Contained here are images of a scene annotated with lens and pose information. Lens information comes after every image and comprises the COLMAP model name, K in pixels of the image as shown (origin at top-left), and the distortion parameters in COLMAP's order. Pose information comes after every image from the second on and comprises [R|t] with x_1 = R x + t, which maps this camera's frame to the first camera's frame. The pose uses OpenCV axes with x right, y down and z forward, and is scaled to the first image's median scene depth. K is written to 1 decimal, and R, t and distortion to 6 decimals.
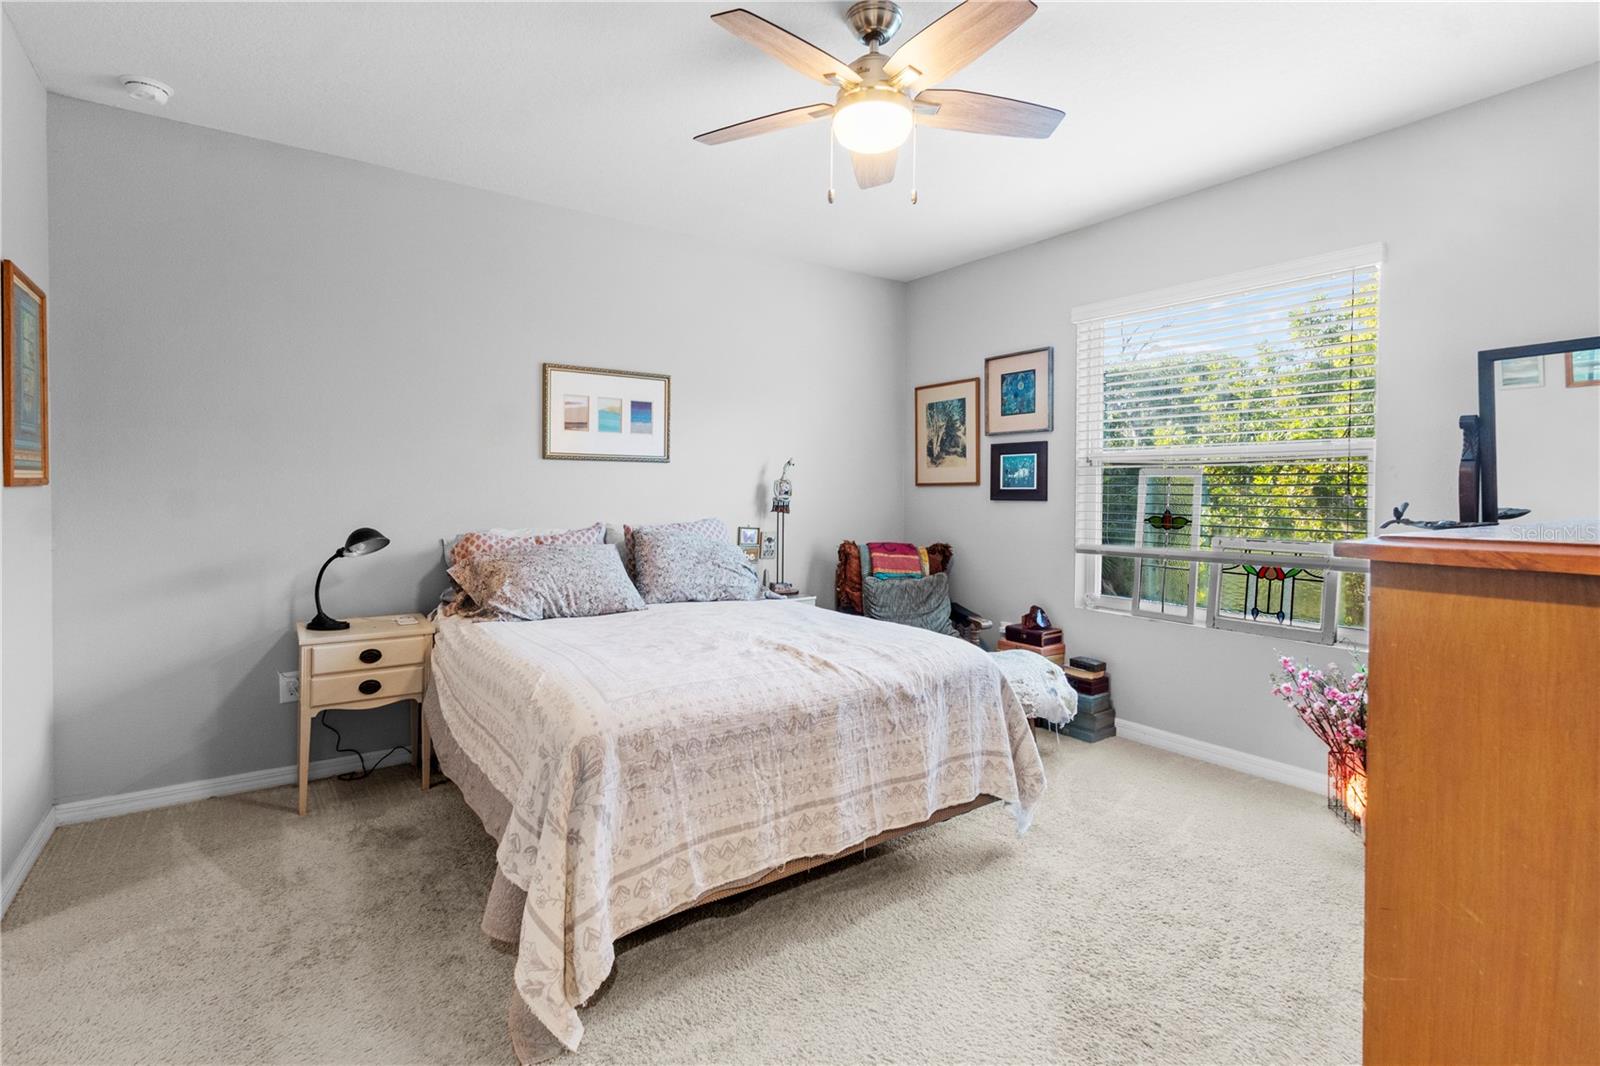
lens RADIAL K [[769.5, 0, 800.5], [0, 769.5, 495.0], [0, 0, 1]] dist [0.003693, 0.000413]
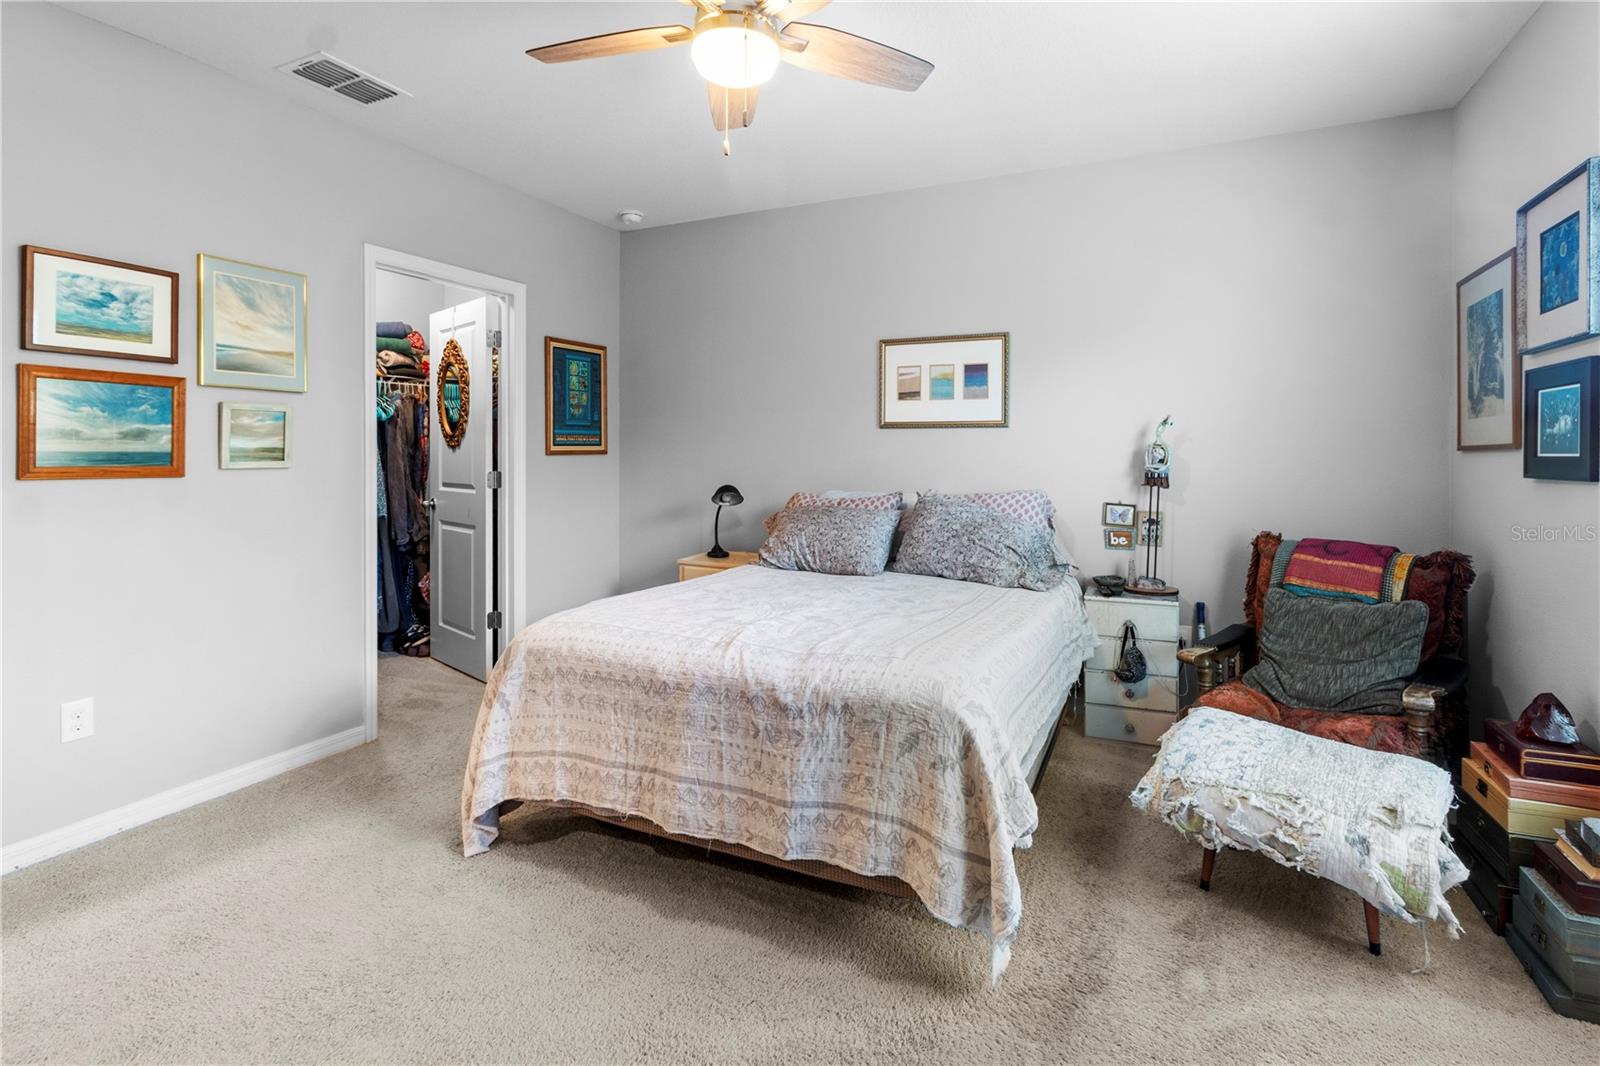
lens RADIAL K [[757.3, 0, 802.0], [0, 757.3, 451.7], [0, 0, 1]] dist [0.003283, 0.000558]
pose [[0.490161, -0.004253, -0.871621, 0.549718], [-0.006024, 0.999948, -0.008267, -0.004507], [0.871611, 0.009302, 0.490110, 0.383608]]
